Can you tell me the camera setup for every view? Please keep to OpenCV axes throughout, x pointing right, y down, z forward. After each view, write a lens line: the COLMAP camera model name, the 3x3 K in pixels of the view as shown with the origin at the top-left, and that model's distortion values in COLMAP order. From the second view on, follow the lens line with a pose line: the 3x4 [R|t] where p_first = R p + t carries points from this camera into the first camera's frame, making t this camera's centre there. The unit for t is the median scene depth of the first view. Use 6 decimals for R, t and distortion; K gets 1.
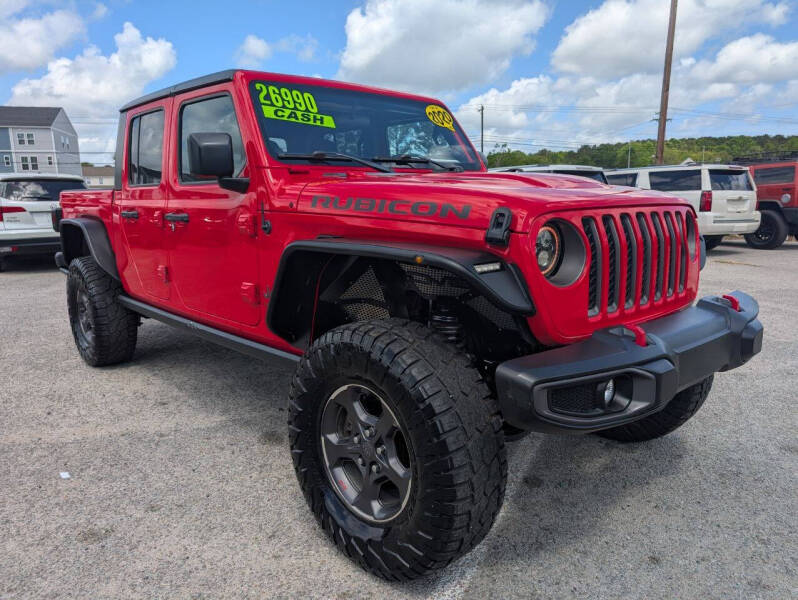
lens RADIAL K [[575.3, 0, 397.5], [0, 575.3, 313.8], [0, 0, 1]] dist [0.026396, -0.023861]
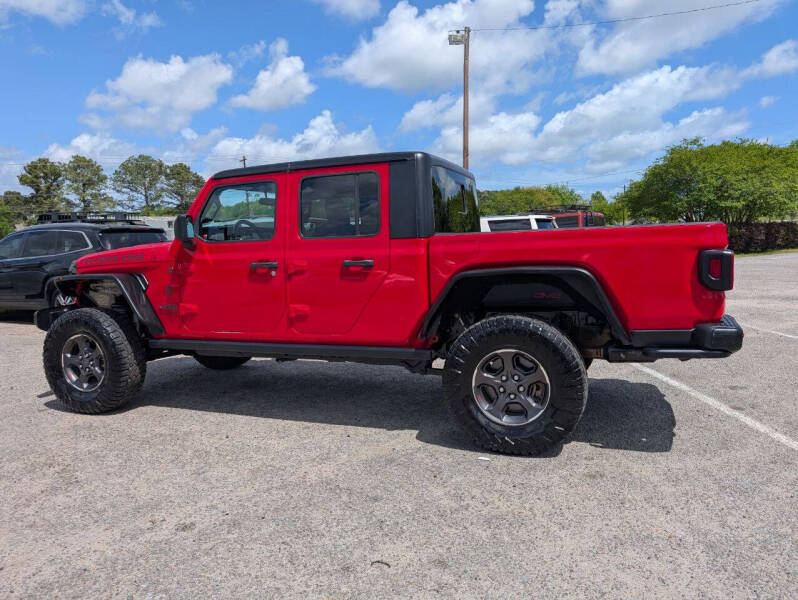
lens RADIAL K [[575.3, 0, 403.8], [0, 575.3, 300.9], [0, 0, 1]] dist [0.026396, -0.023861]
pose [[0.901686, -0.065309, 0.427431, -0.296273], [0.108085, 0.991189, -0.076564, 0.002482], [-0.418665, 0.115236, 0.900800, -0.027387]]
